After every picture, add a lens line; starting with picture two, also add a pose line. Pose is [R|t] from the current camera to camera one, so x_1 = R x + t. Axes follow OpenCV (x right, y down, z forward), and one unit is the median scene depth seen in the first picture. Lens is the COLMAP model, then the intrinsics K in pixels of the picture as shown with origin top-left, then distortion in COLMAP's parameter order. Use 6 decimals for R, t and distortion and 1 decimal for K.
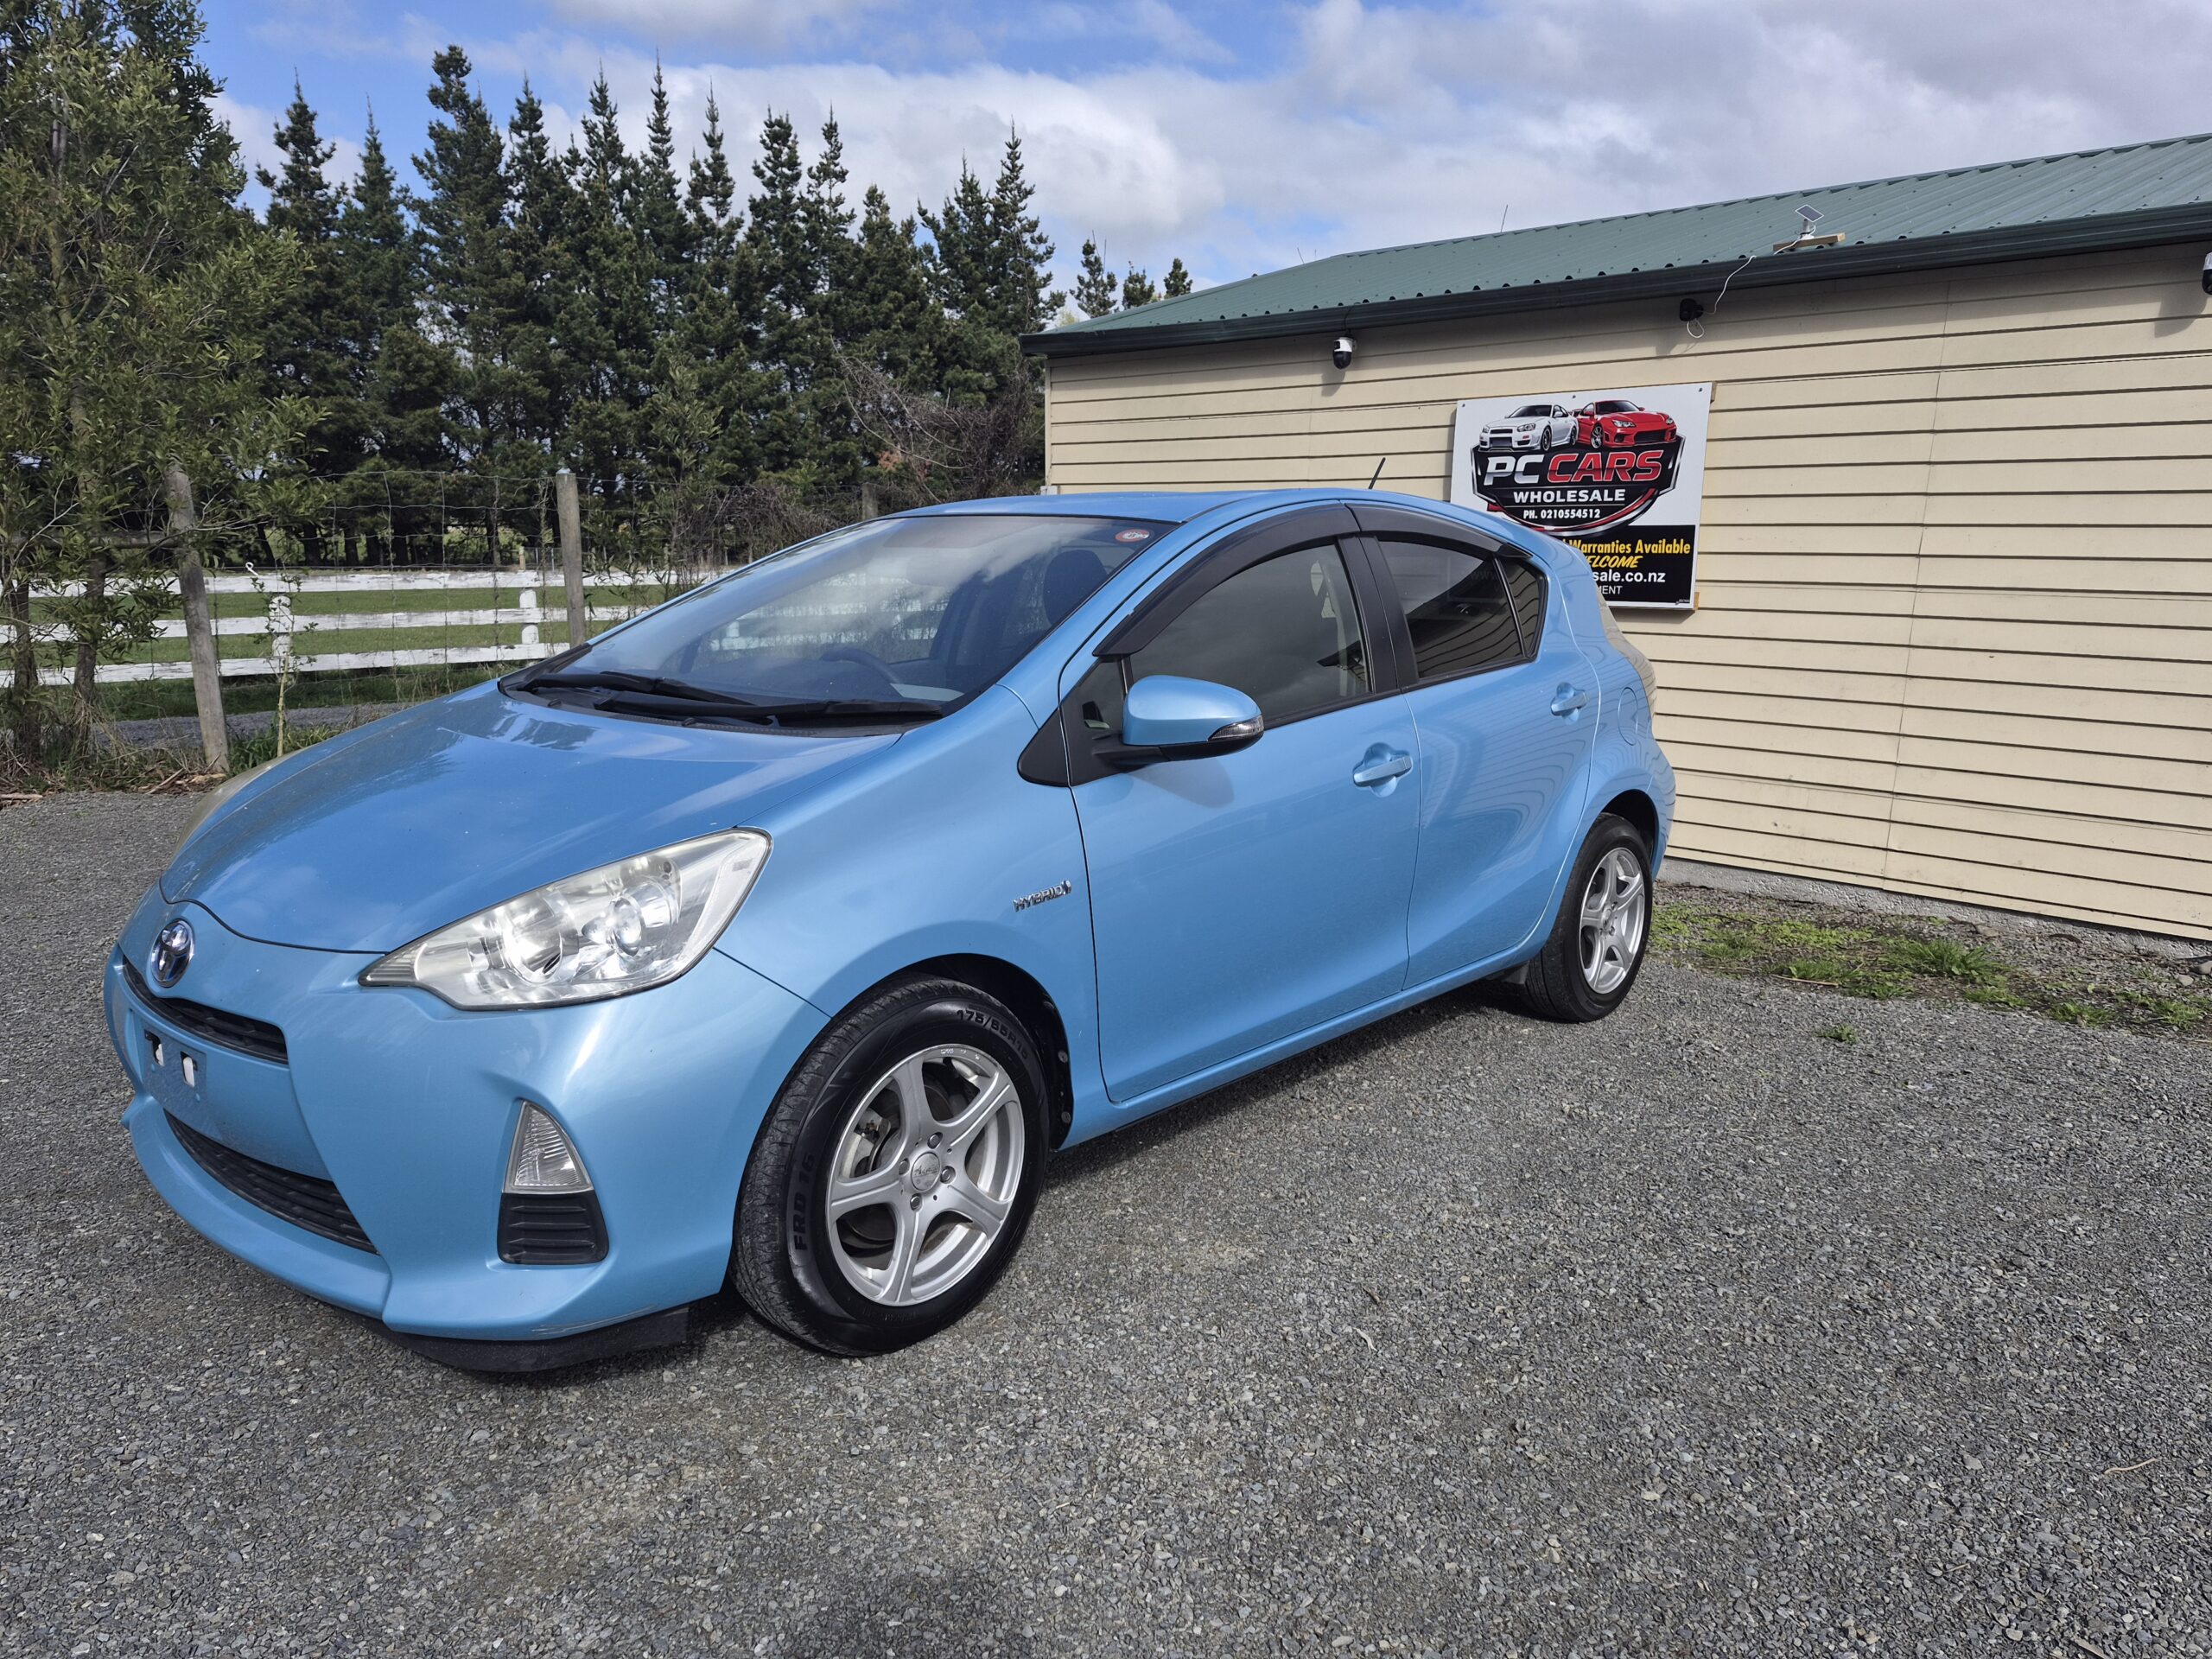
lens RADIAL K [[1546.6, 0, 1101.0], [0, 1546.6, 818.6], [0, 0, 1]] dist [0.054311, -0.054023]
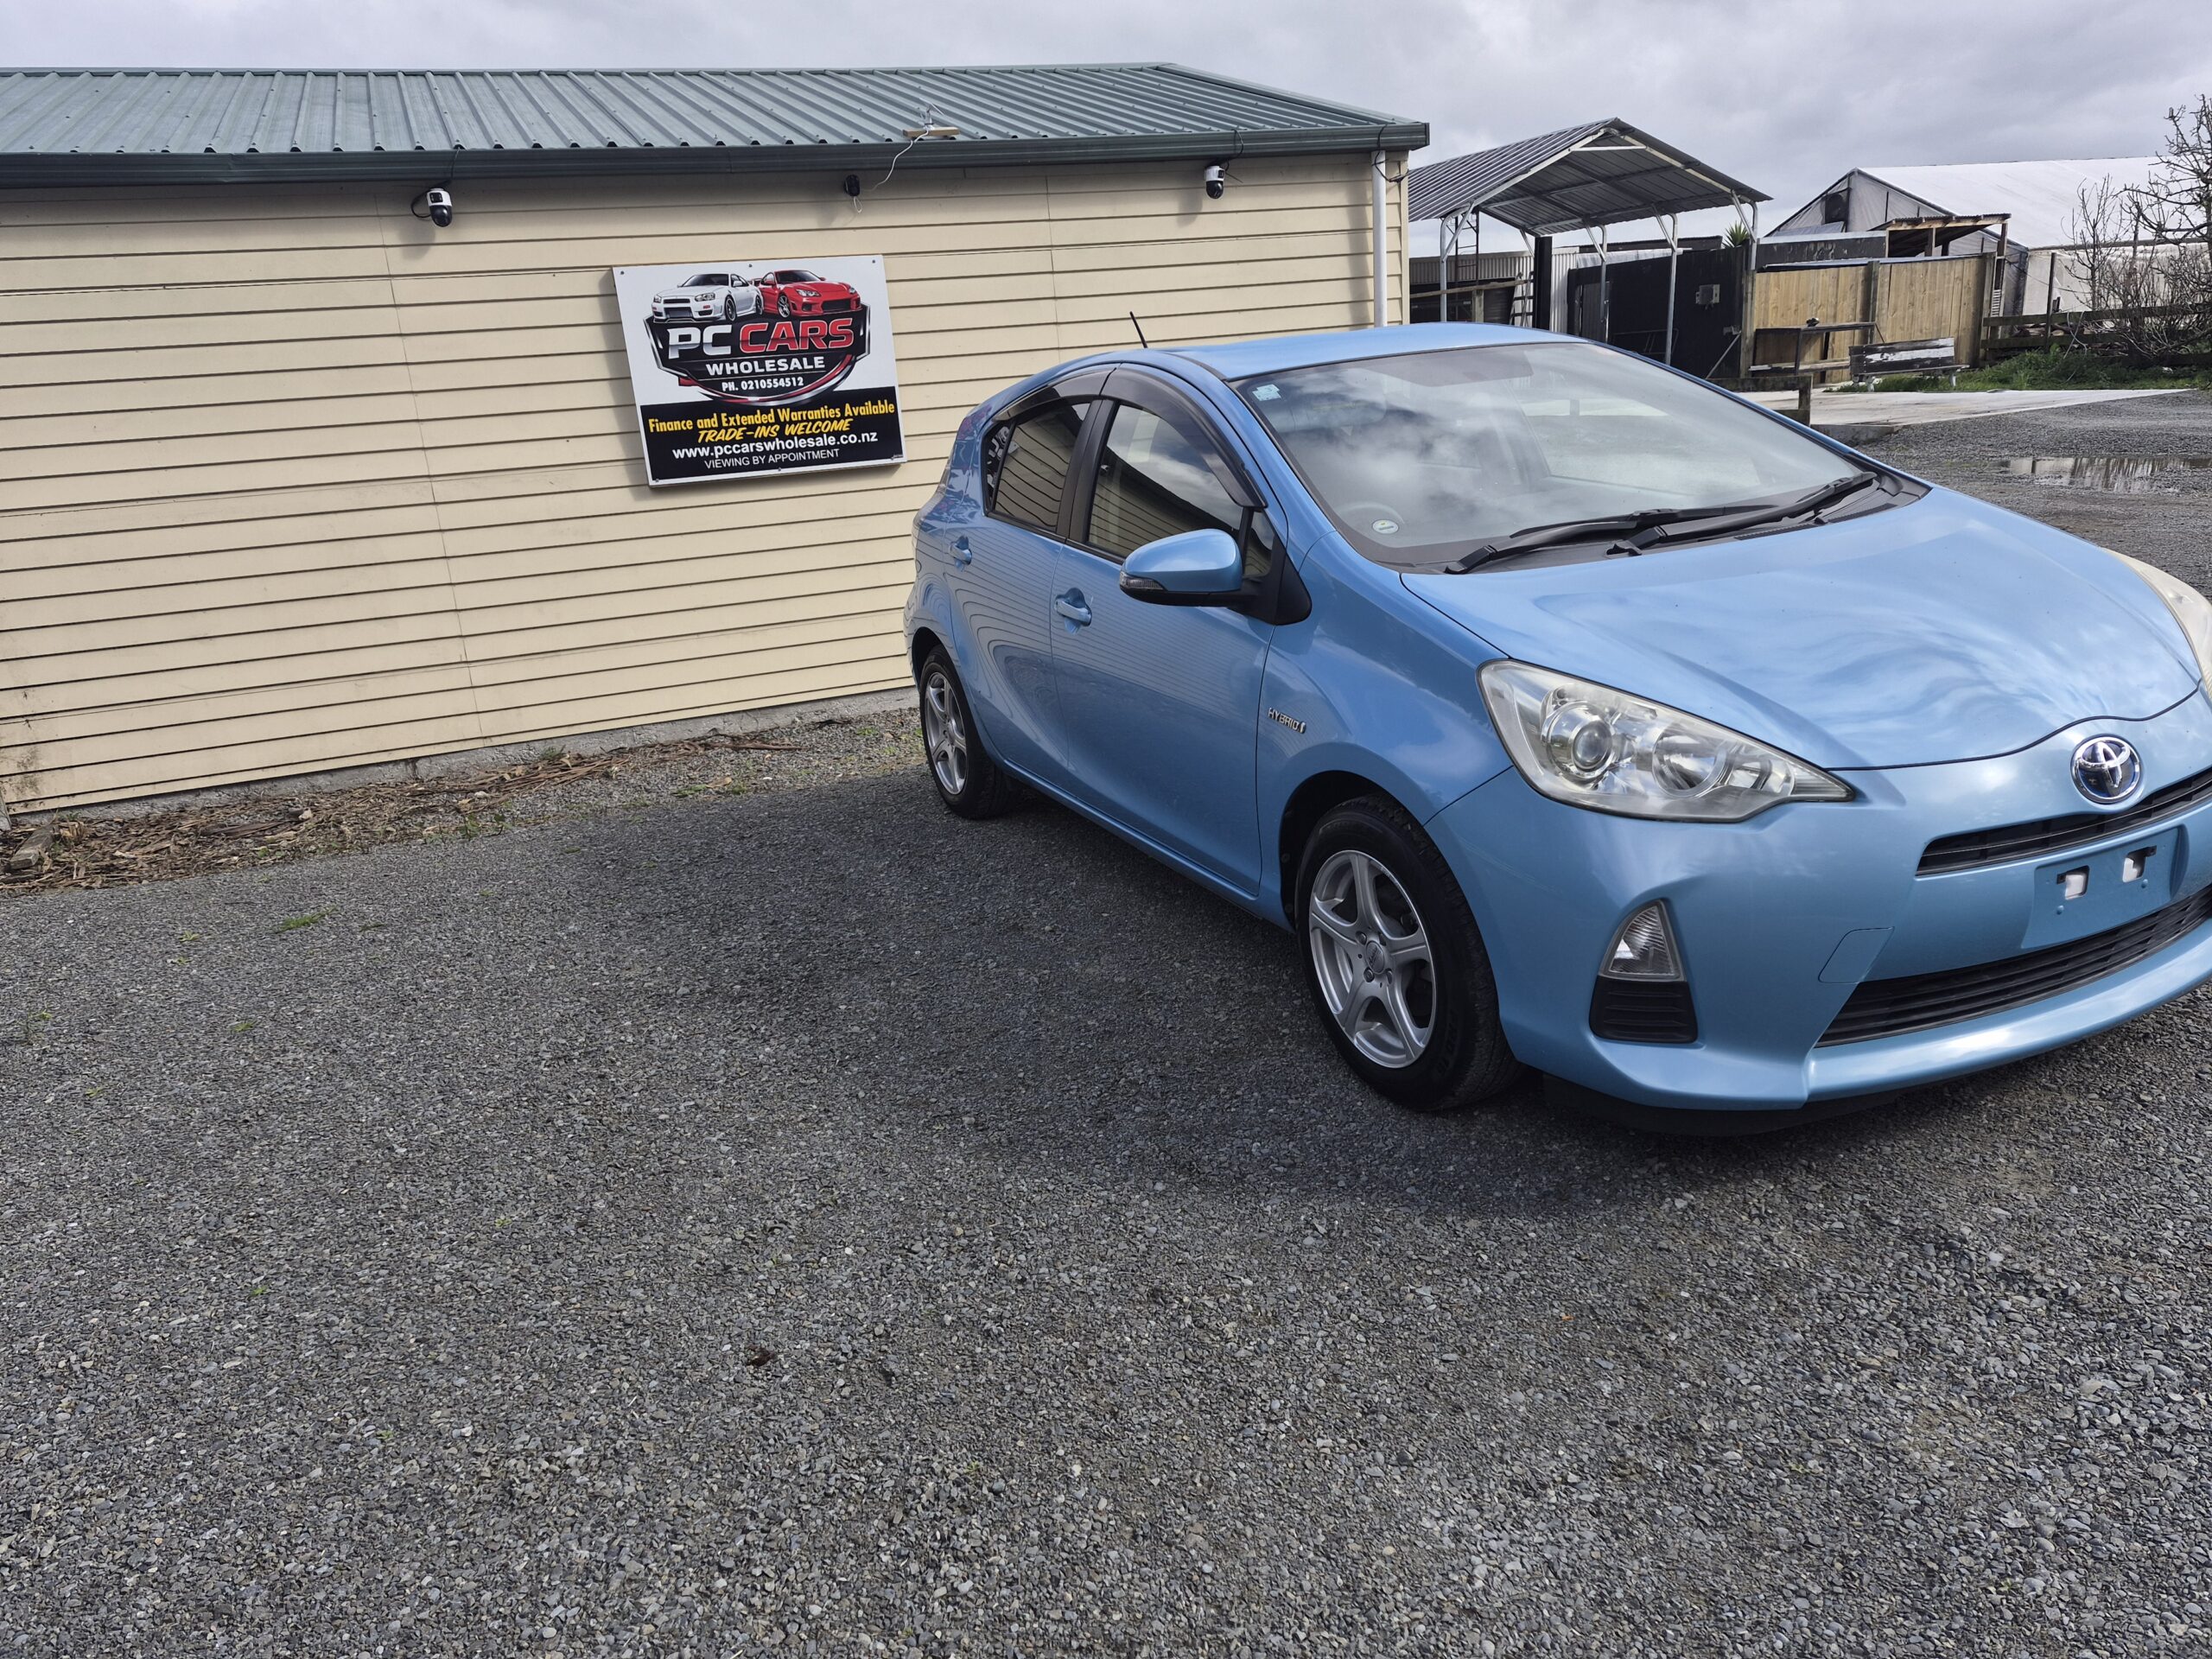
lens RADIAL K [[1546.6, 0, 1122.3], [0, 1546.6, 813.8], [0, 0, 1]] dist [0.054311, -0.054023]
pose [[0.390891, -0.293777, 0.872296, -0.603694], [0.244154, 0.946842, 0.209474, -0.089249], [-0.887465, 0.131093, 0.441838, 0.395467]]
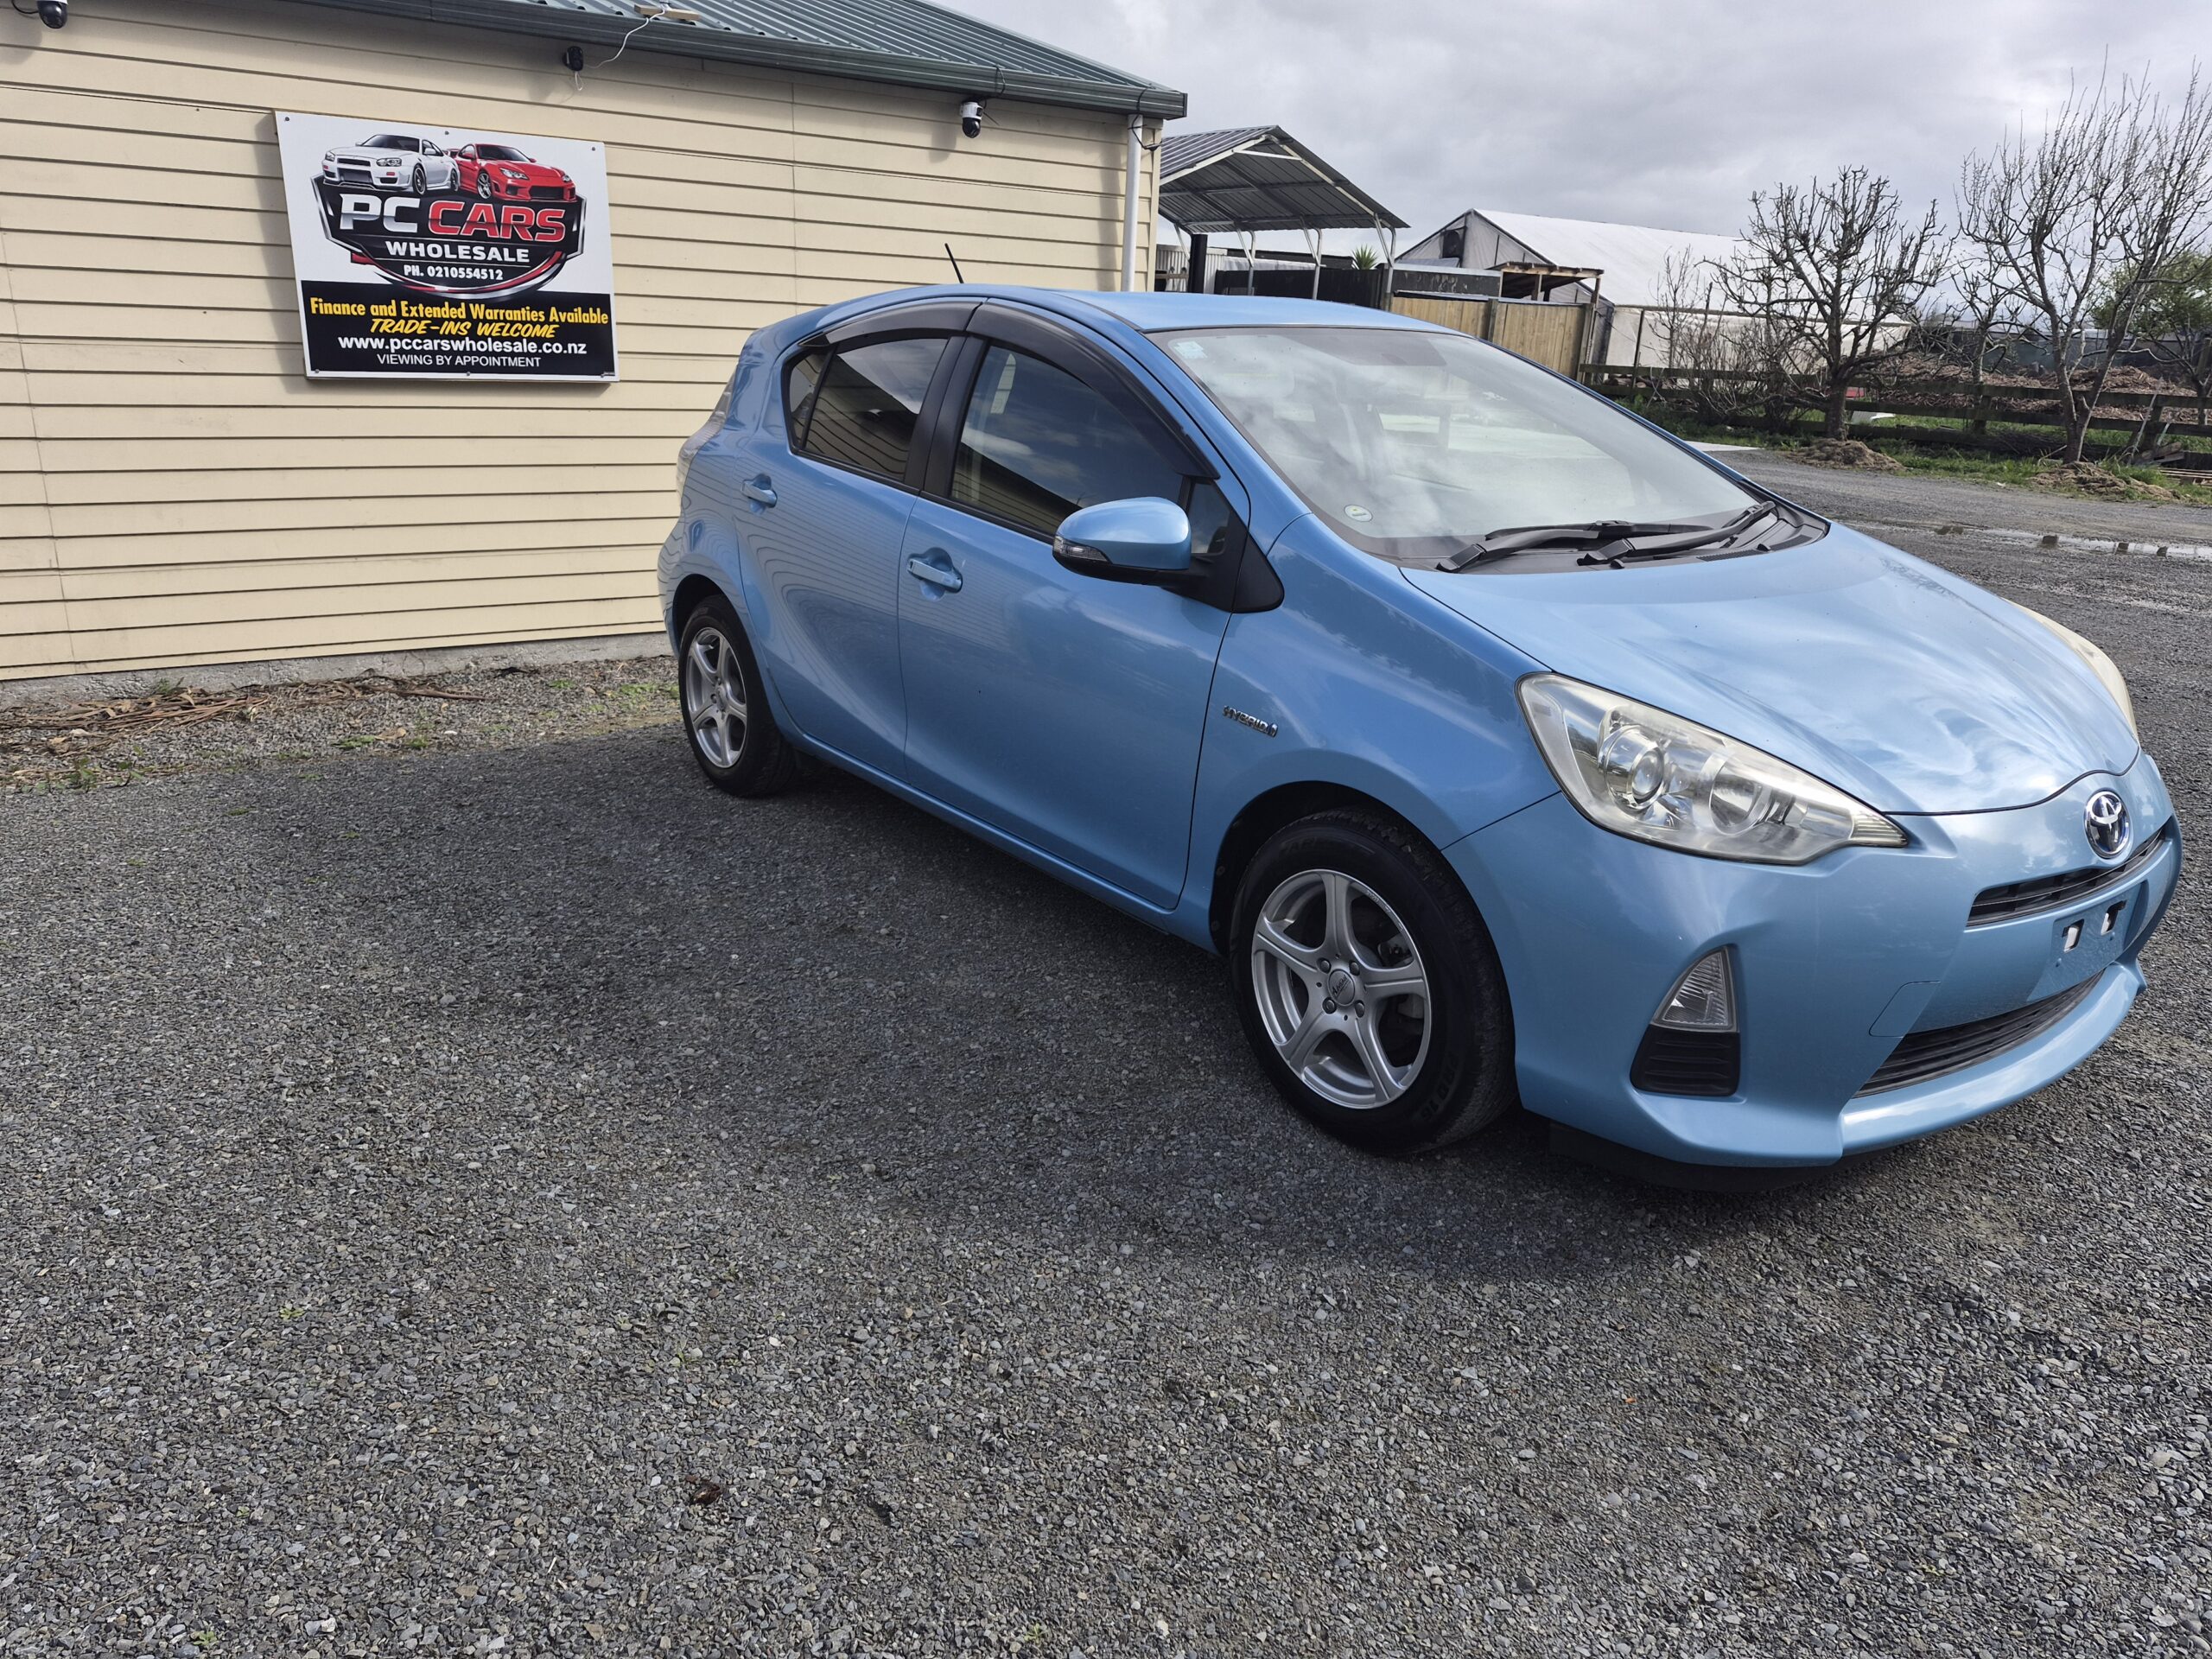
lens RADIAL K [[1546.6, 0, 1104.7], [0, 1546.6, 828.8], [0, 0, 1]] dist [0.054311, -0.054023]
pose [[0.181123, -0.306549, 0.934463, -0.577688], [0.139754, 0.948559, 0.284085, -0.102030], [-0.973480, 0.079140, 0.214647, 0.499306]]
